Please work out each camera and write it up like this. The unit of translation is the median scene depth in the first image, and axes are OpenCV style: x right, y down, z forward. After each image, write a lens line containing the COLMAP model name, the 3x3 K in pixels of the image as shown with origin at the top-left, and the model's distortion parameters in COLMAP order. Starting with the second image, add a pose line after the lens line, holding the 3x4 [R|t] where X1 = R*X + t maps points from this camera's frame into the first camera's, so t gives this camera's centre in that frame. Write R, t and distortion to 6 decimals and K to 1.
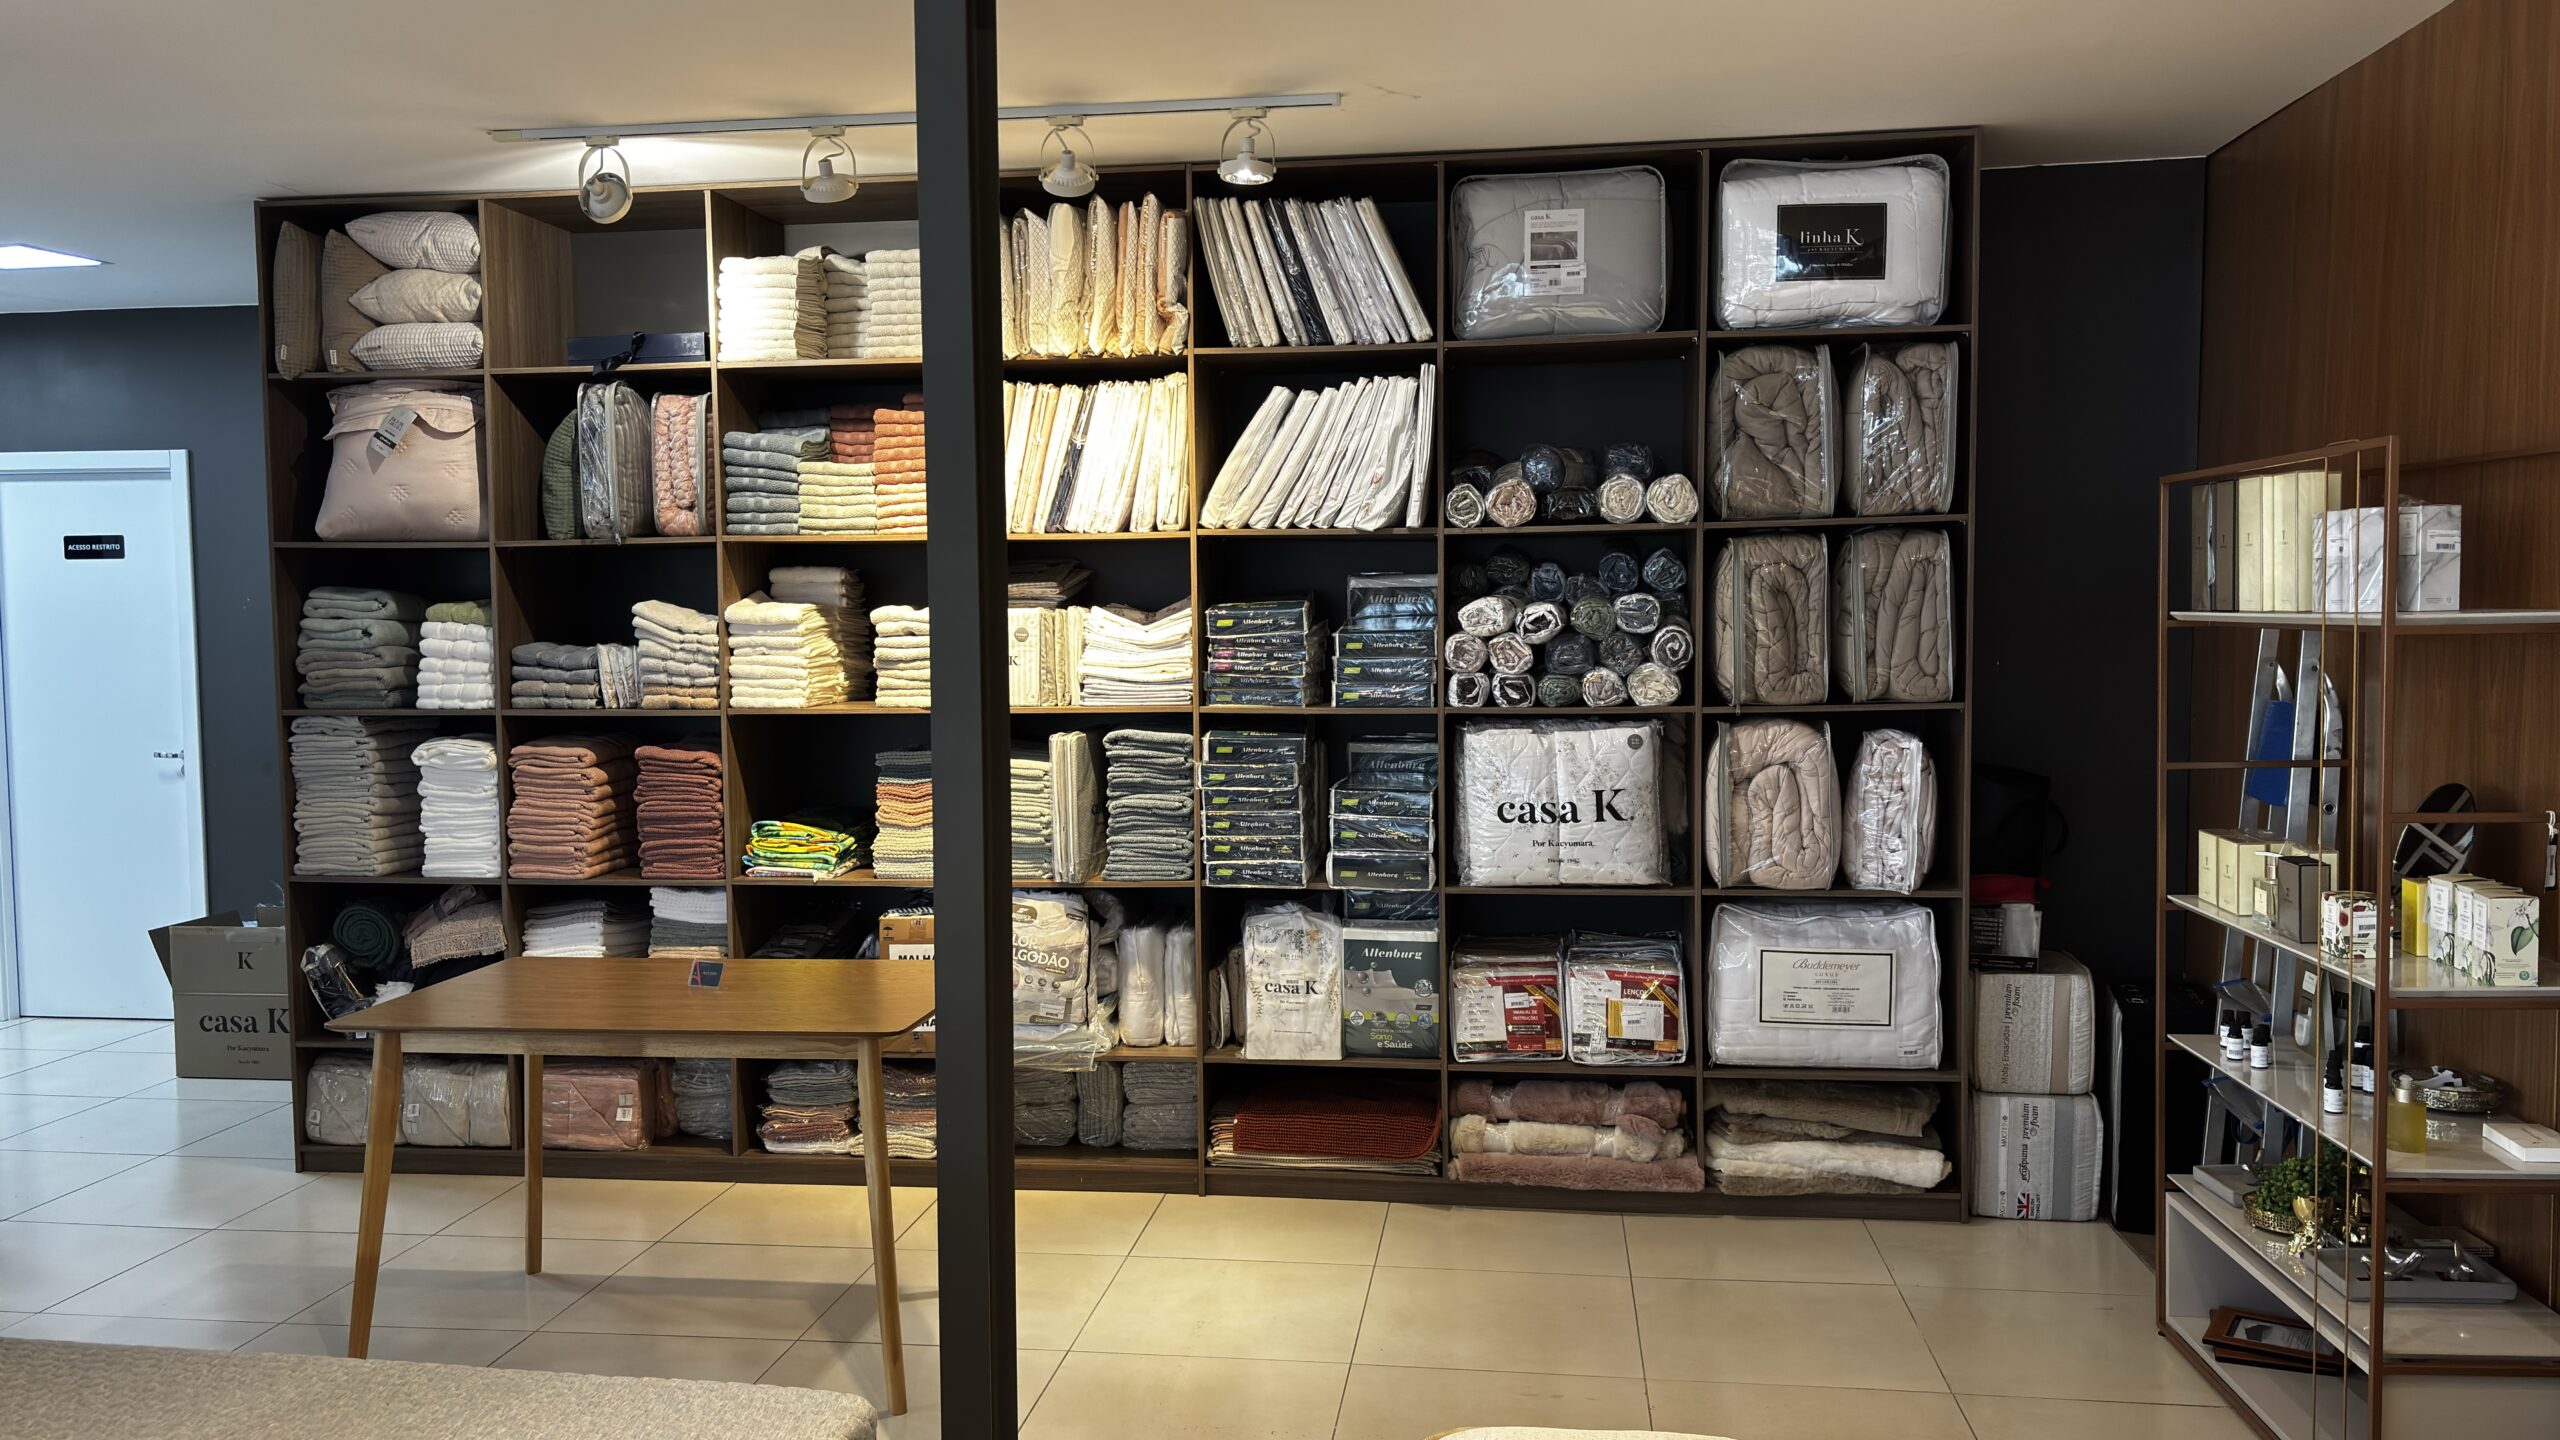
lens RADIAL K [[1868.2, 0, 1247.8], [0, 1868.2, 718.2], [0, 0, 1]] dist [0.066112, -0.084858]
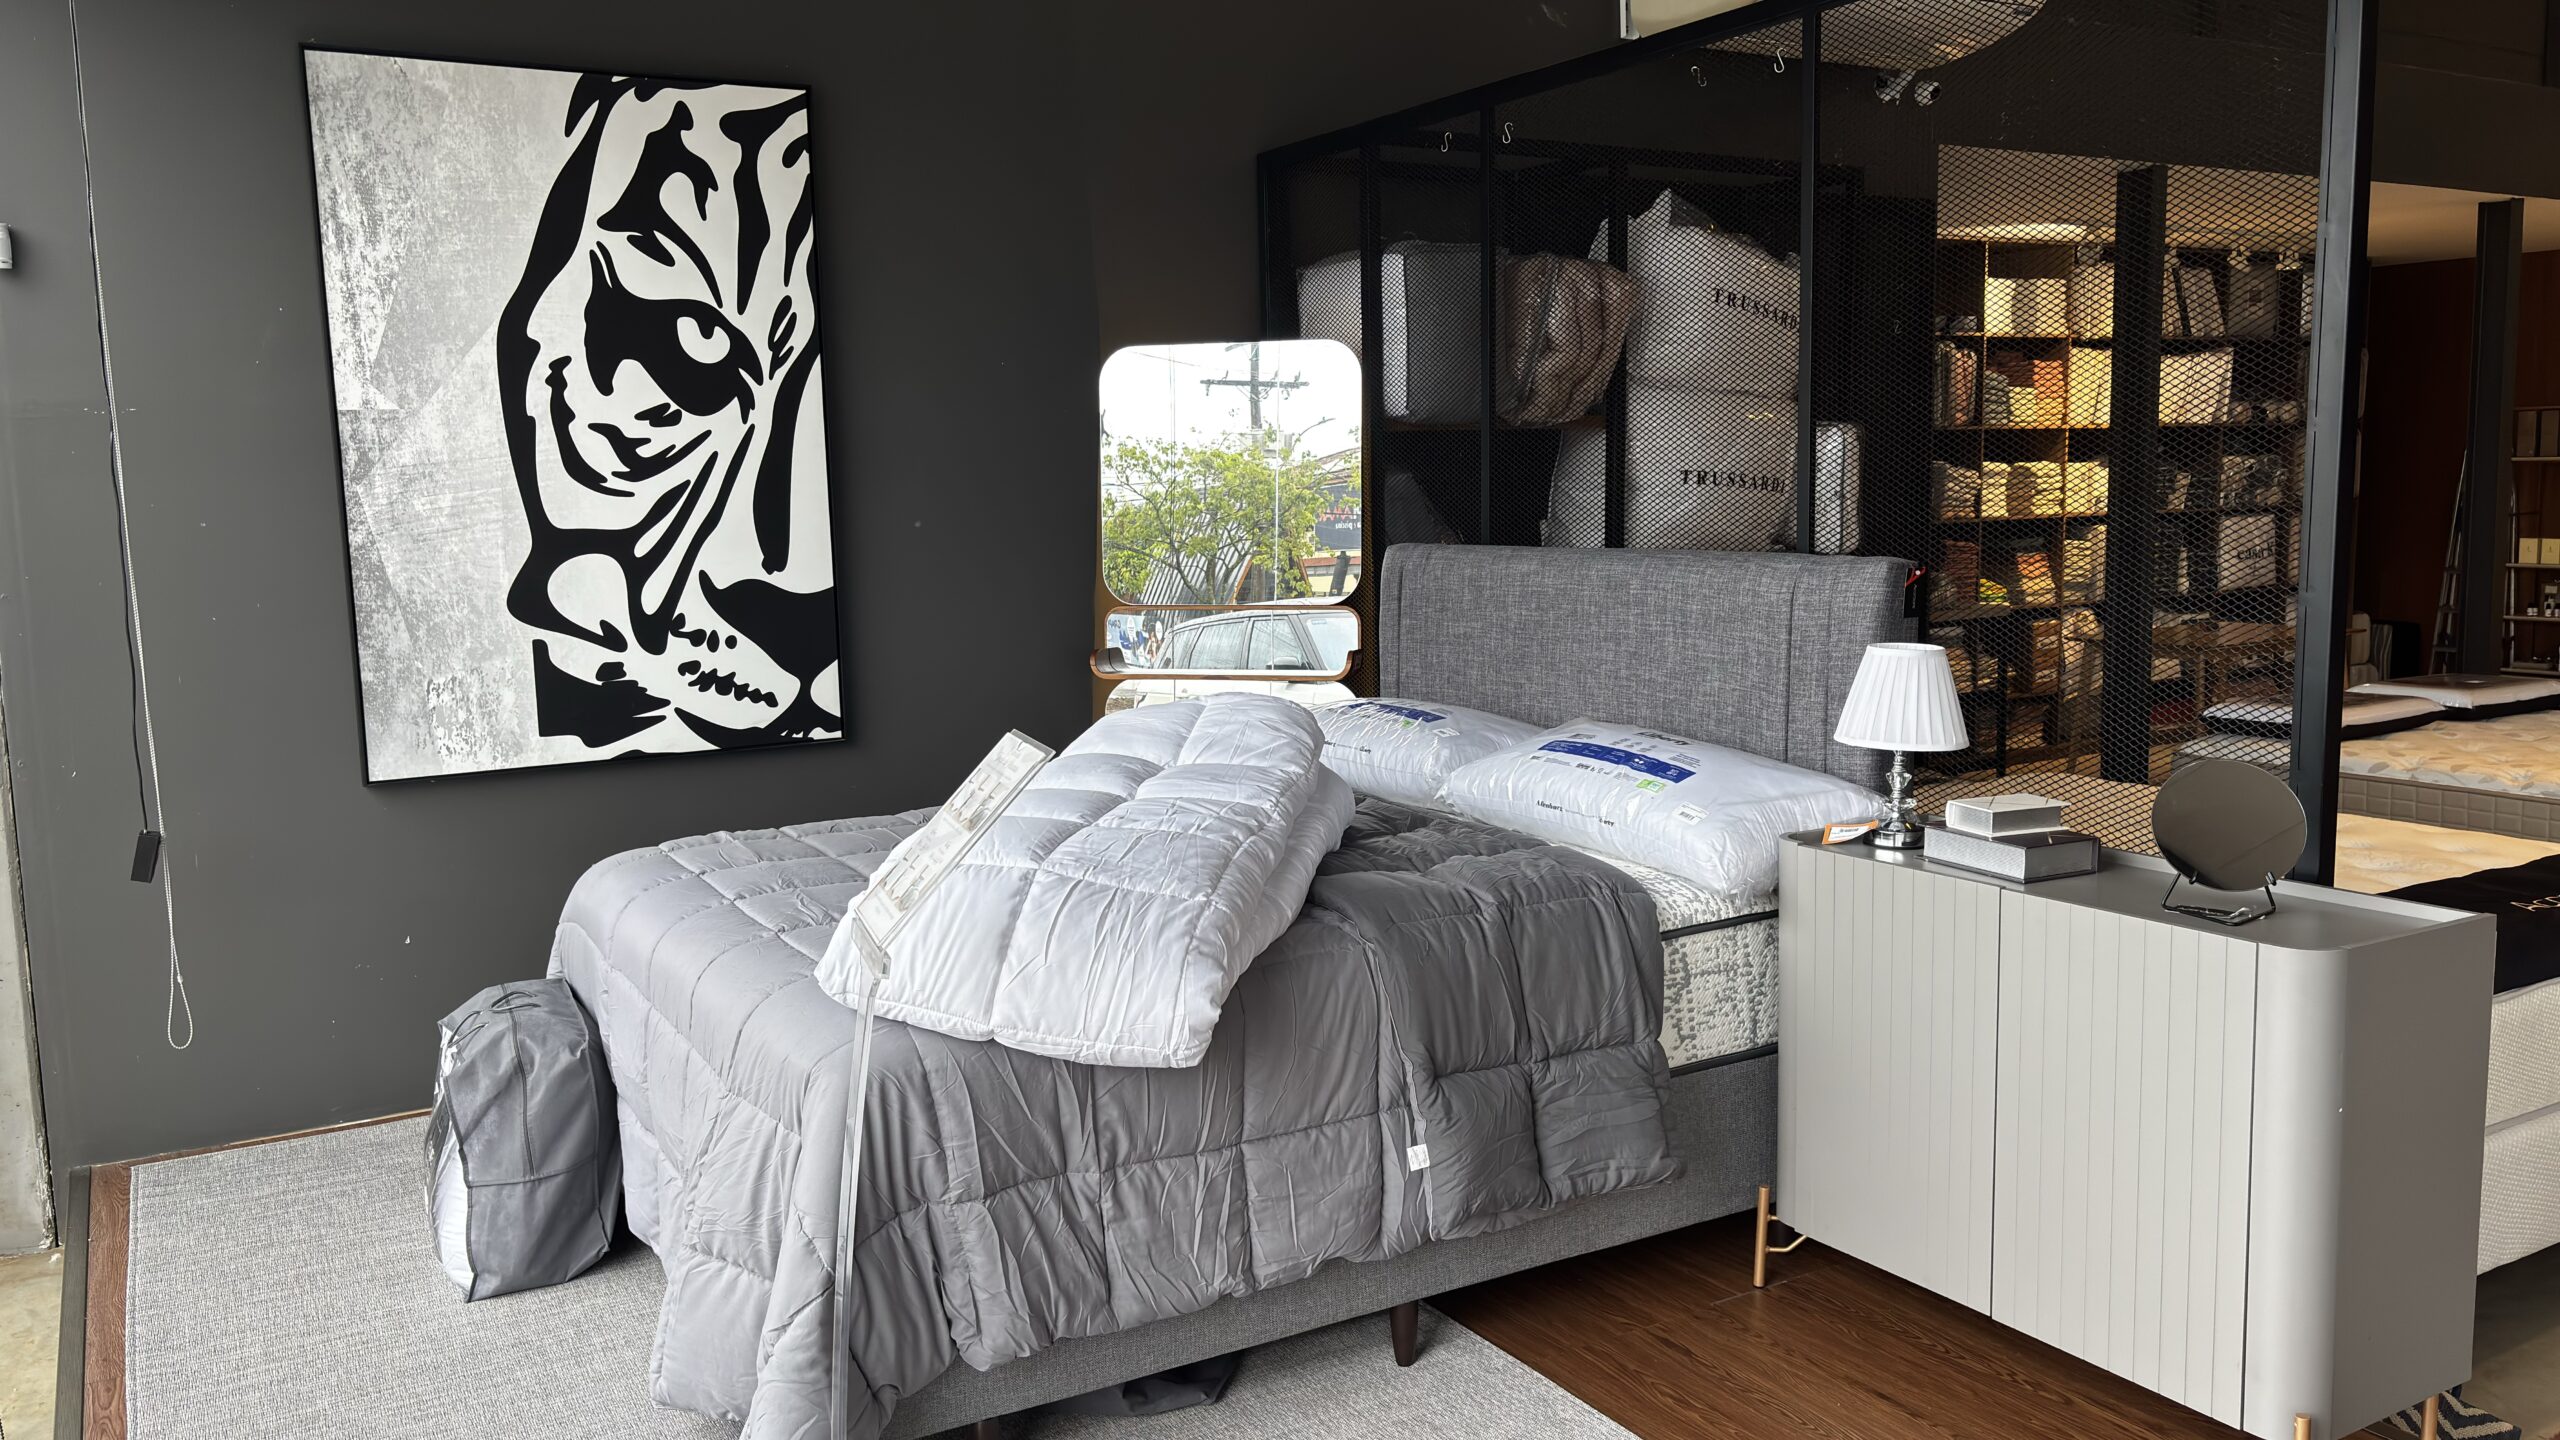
lens RADIAL K [[1927.7, 0, 1280.0], [0, 1927.7, 720.0], [0, 0, 1]] dist [0.022769, -0.009103]
pose [[0.790507, -0.085273, 0.606488, -2.126592], [0.052671, 0.996057, 0.071394, 0.022405], [-0.610184, -0.024493, 0.791881, -0.117289]]
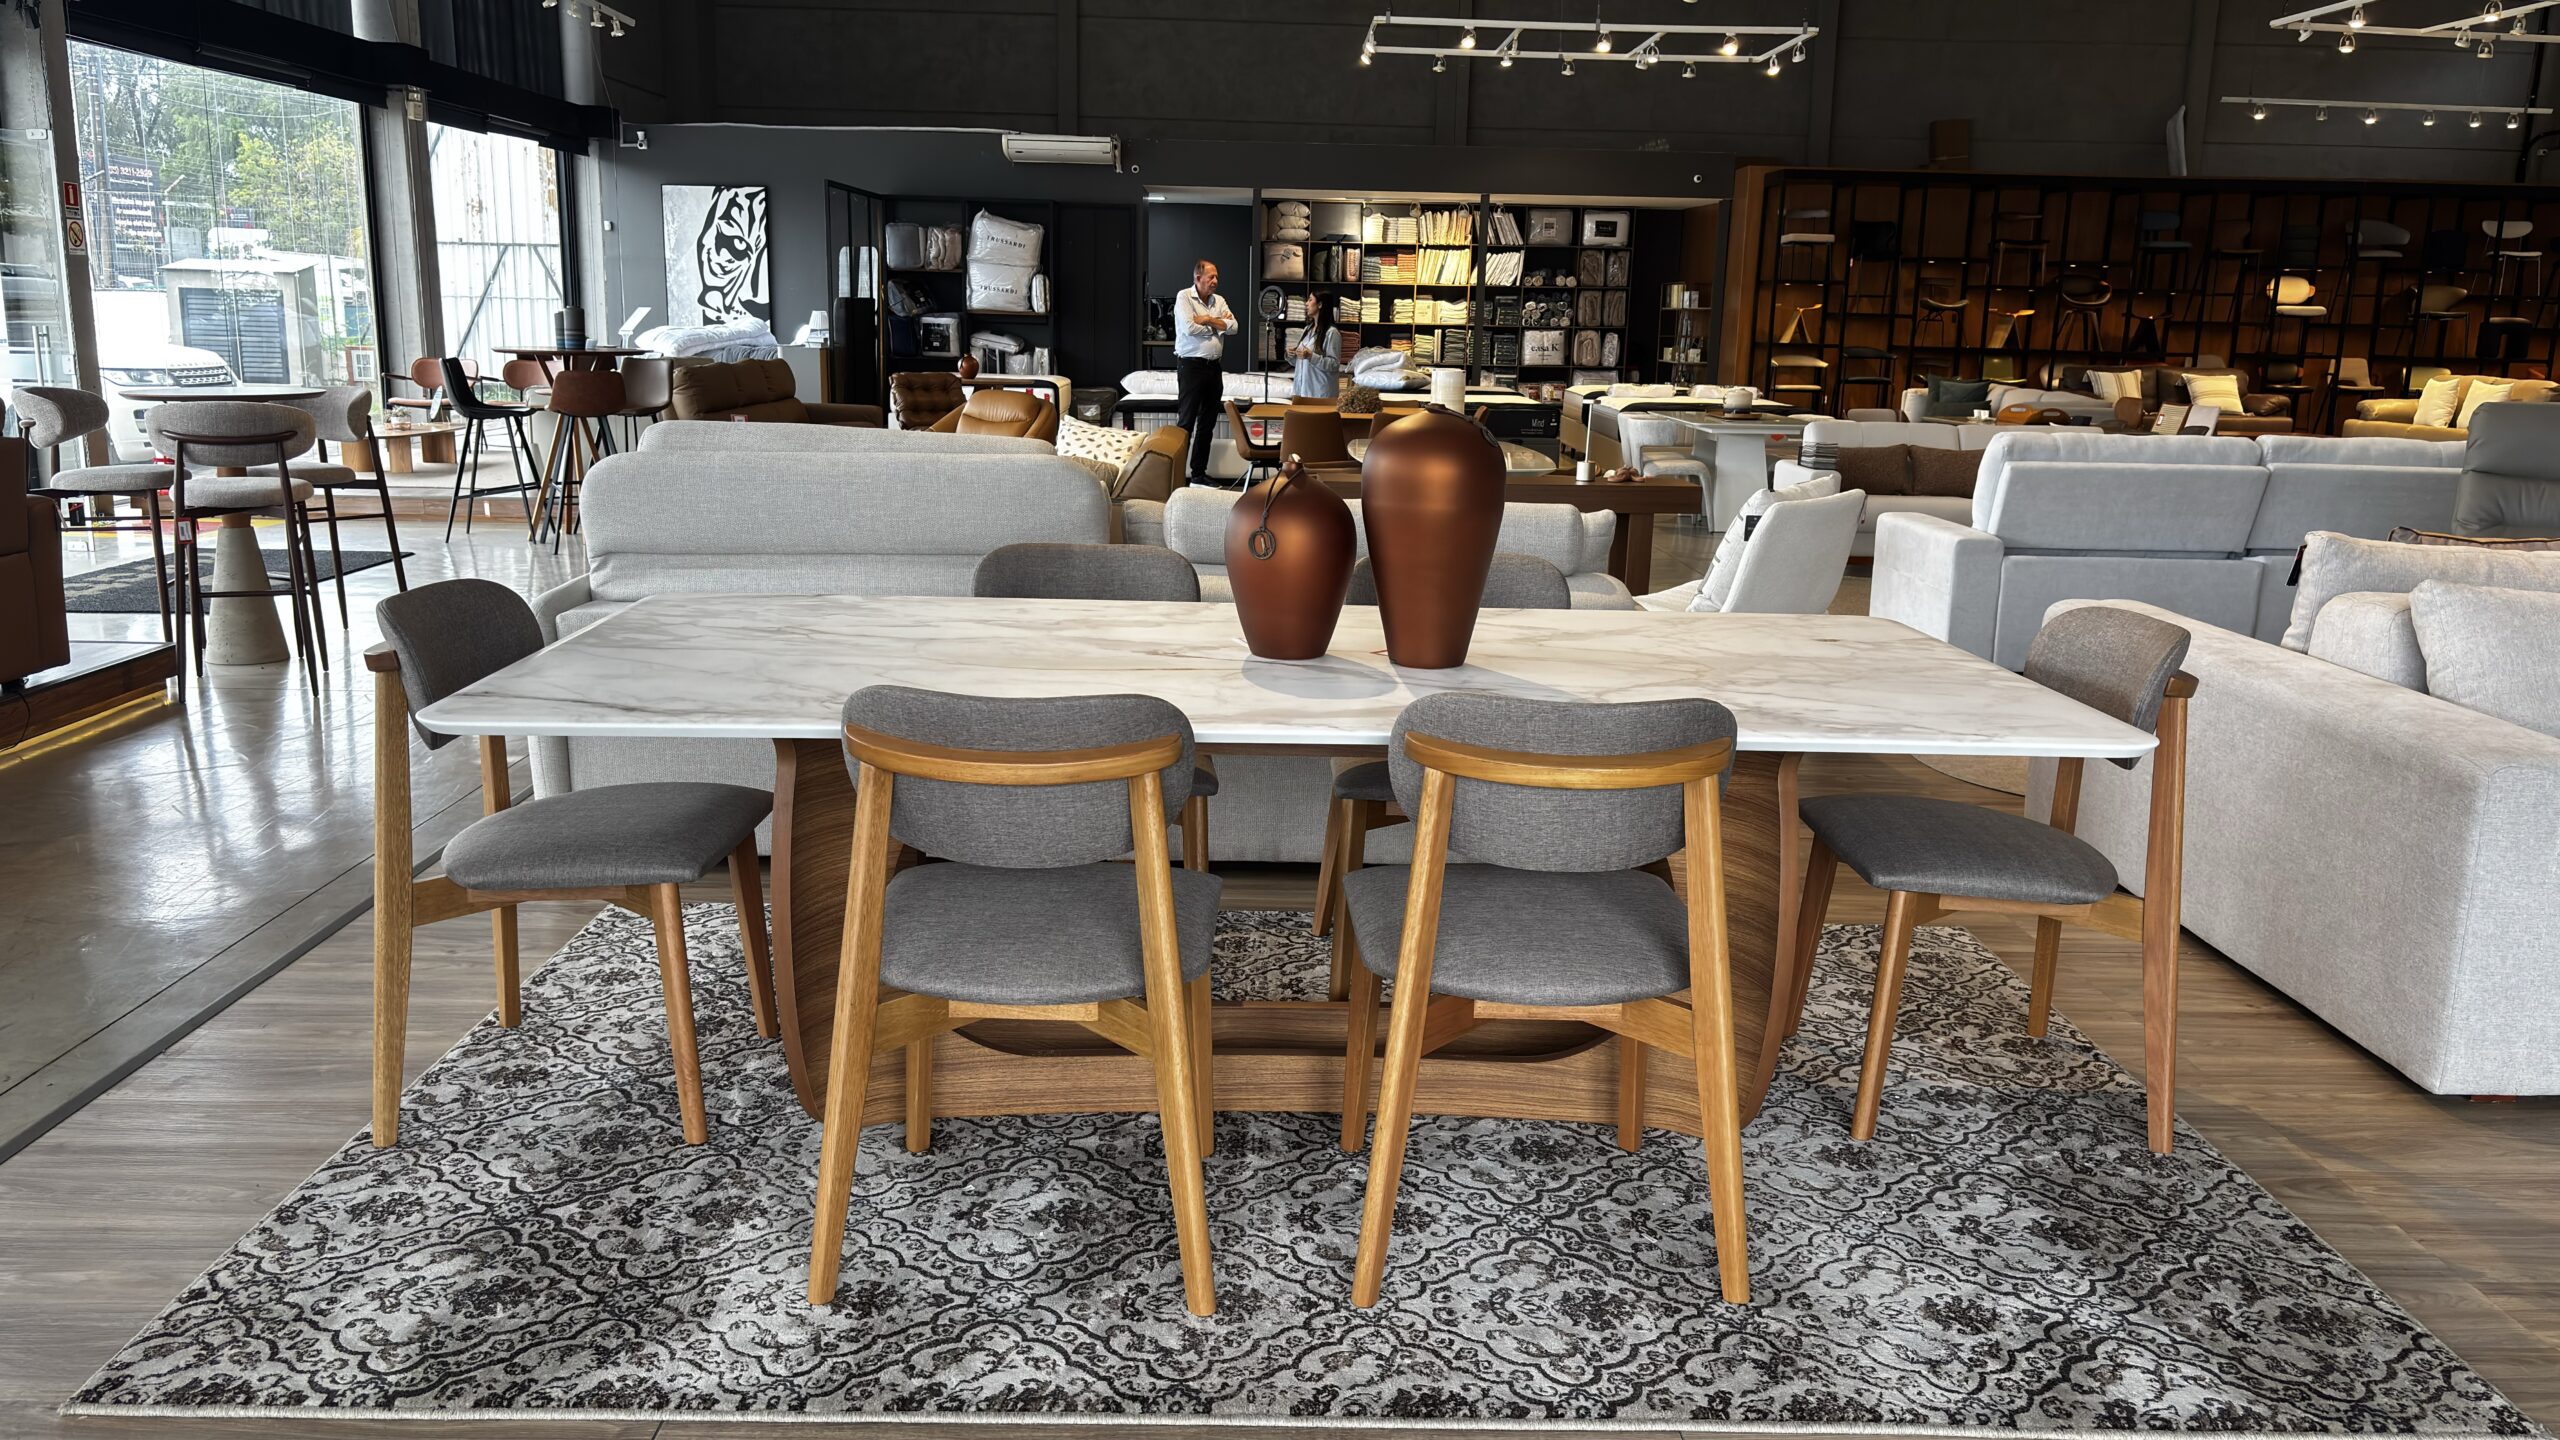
lens RADIAL K [[1868.2, 0, 1247.8], [0, 1868.2, 718.2], [0, 0, 1]] dist [0.066112, -0.084858]
pose [[0.987292, -0.000773, 0.158914, -1.309904], [-0.023601, 0.988186, 0.151433, 0.269573], [-0.157154, -0.153259, 0.975610, -3.603286]]
